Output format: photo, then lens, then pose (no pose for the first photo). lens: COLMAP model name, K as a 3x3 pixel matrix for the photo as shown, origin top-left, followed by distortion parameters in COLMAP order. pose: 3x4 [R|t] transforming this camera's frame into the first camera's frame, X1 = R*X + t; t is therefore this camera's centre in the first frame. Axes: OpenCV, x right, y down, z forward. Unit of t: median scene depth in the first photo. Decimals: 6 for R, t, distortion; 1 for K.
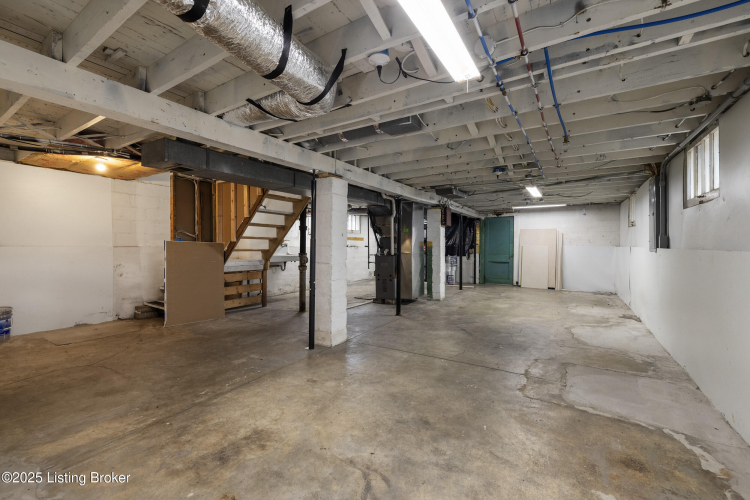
lens RADIAL K [[317.9, 0, 379.2], [0, 317.9, 243.6], [0, 0, 1]] dist [-0.000223, 0.000130]
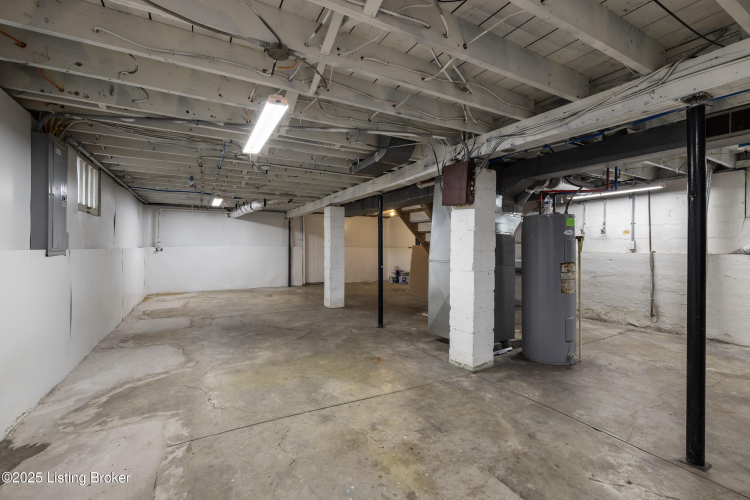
lens RADIAL K [[317.9, 0, 379.2], [0, 317.9, 243.6], [0, 0, 1]] dist [-0.000223, 0.000130]
pose [[-0.479300, -0.006036, -0.877631, 1.168420], [0.001001, 0.999972, -0.007424, 0.001936], [0.877651, -0.004437, -0.479280, 1.974855]]
